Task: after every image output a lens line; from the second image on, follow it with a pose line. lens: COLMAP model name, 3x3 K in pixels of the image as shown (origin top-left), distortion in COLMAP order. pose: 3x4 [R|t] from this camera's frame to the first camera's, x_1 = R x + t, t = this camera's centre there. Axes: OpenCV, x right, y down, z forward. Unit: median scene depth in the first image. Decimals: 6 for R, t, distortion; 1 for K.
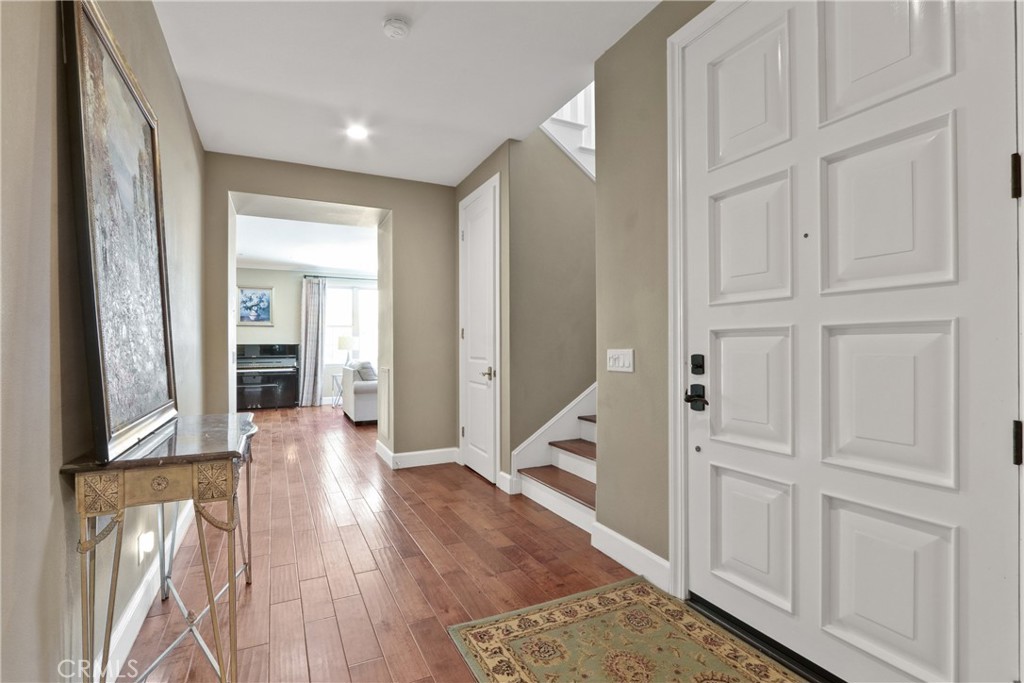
lens RADIAL K [[479.4, 0, 512.3], [0, 479.4, 346.5], [0, 0, 1]] dist [-0.011908, 0.000182]
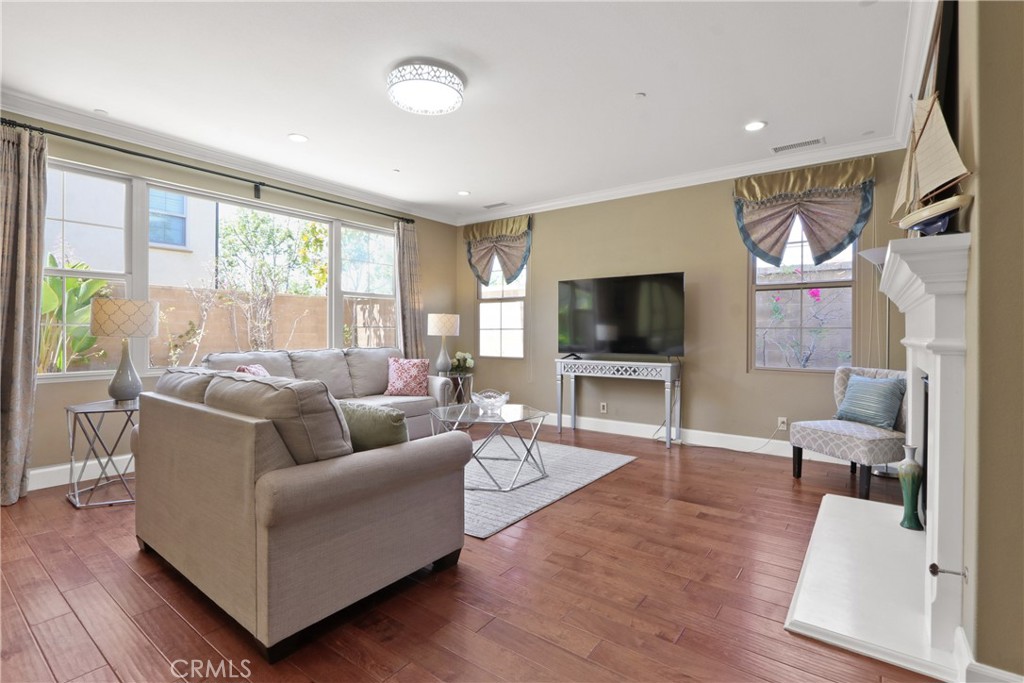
lens RADIAL K [[479.4, 0, 512.3], [0, 479.4, 335.5], [0, 0, 1]] dist [-0.011908, 0.000182]
pose [[0.895052, 0.006221, 0.445918, -0.247285], [-0.007194, 0.999974, 0.000488, 0.003848], [-0.445903, -0.003644, 0.895074, 0.561131]]
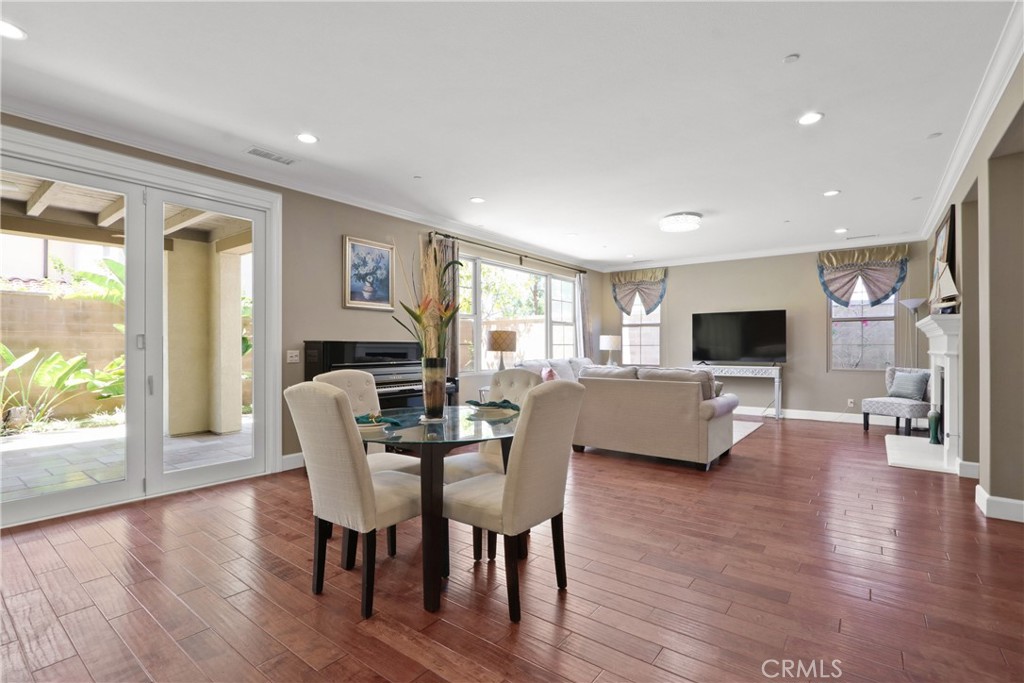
lens RADIAL K [[479.4, 0, 510.0], [0, 479.4, 345.6], [0, 0, 1]] dist [-0.011908, 0.000182]
pose [[0.898088, 0.006326, 0.439770, -0.639884], [-0.003921, 0.999972, -0.006376, 0.003164], [-0.439798, 0.004001, 0.898088, 0.411038]]
